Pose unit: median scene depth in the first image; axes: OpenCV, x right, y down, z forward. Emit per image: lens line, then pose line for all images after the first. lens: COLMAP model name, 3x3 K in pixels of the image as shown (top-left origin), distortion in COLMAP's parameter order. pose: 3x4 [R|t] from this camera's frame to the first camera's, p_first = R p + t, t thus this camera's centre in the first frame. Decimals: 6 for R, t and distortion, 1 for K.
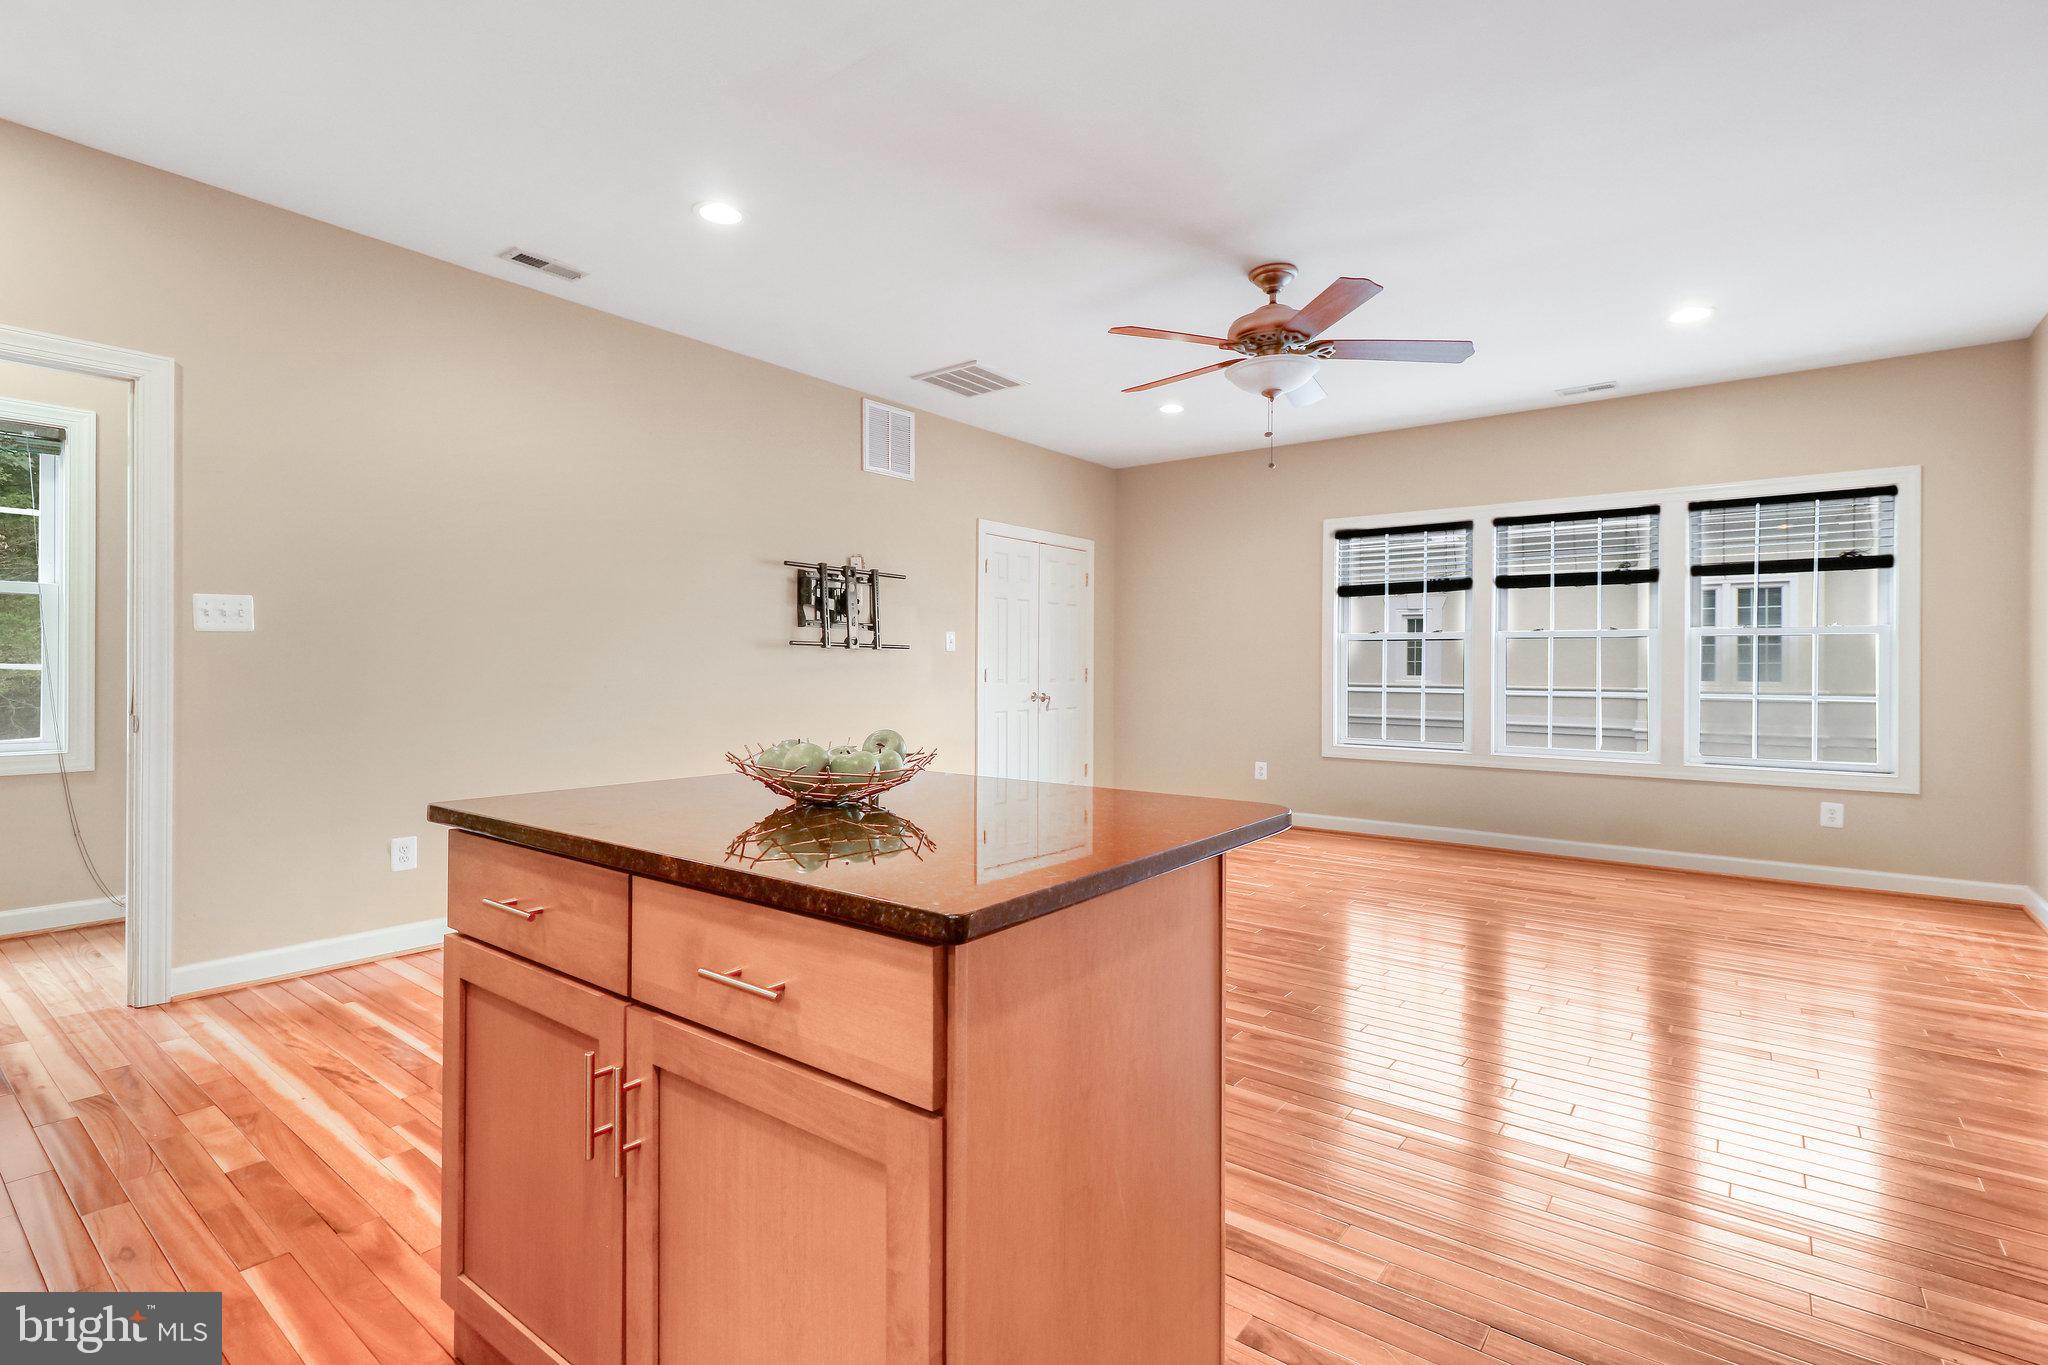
lens RADIAL K [[954.7, 0, 1030.9], [0, 954.7, 684.8], [0, 0, 1]] dist [0.001839, -0.001360]
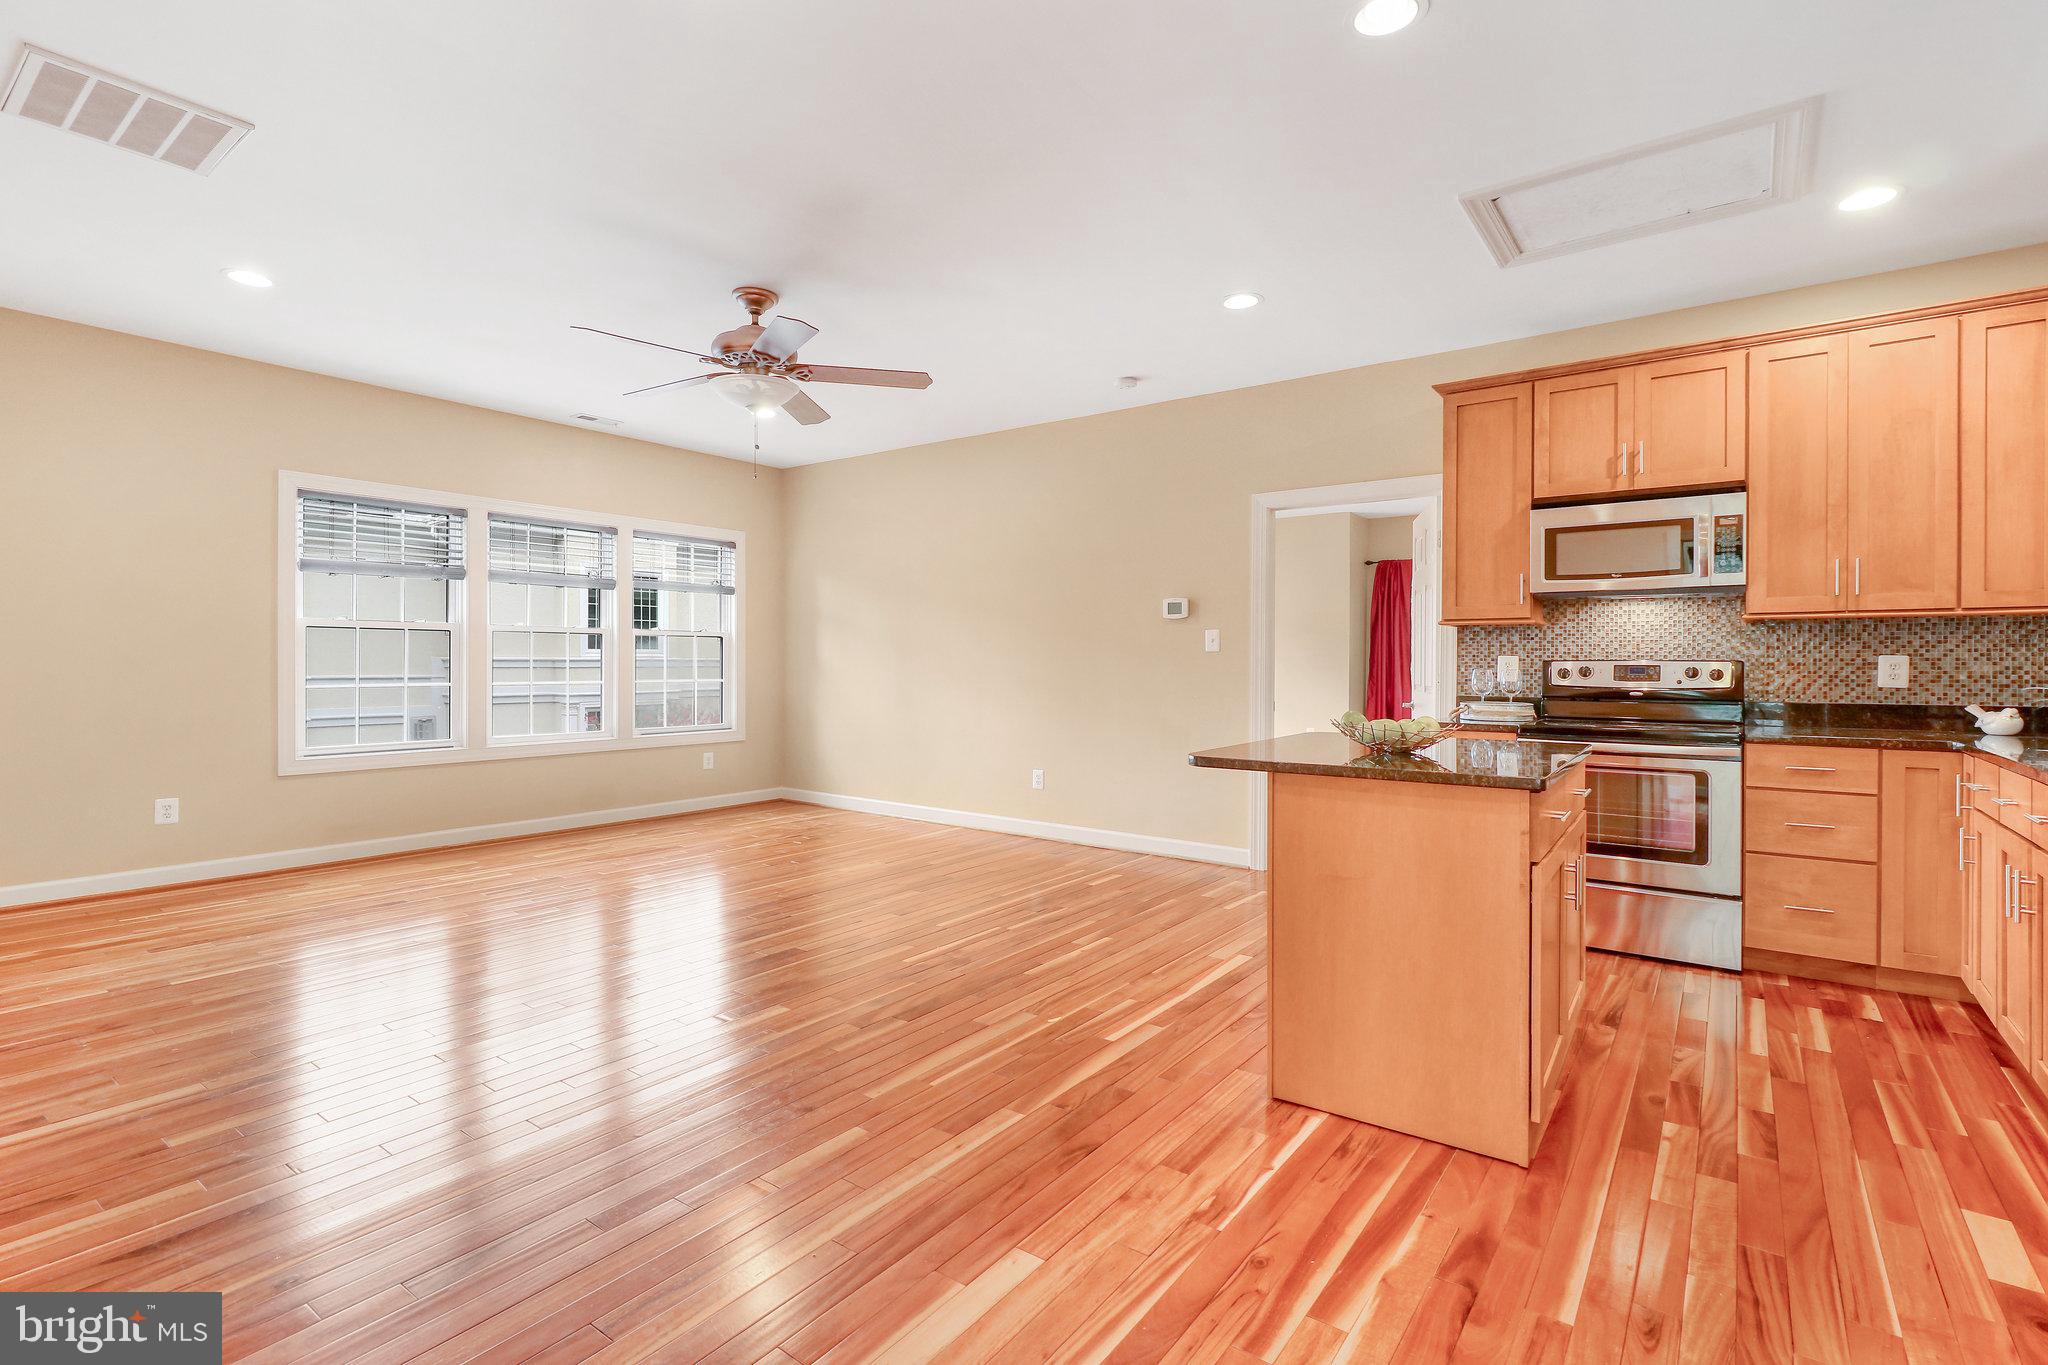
lens RADIAL K [[954.7, 0, 1015.8], [0, 954.7, 664.9], [0, 0, 1]] dist [0.001839, -0.001360]
pose [[-0.021116, -0.012210, 0.999702, -0.583344], [0.011674, 0.999854, 0.012458, -0.021198], [-0.999709, 0.011934, -0.020970, 0.519930]]
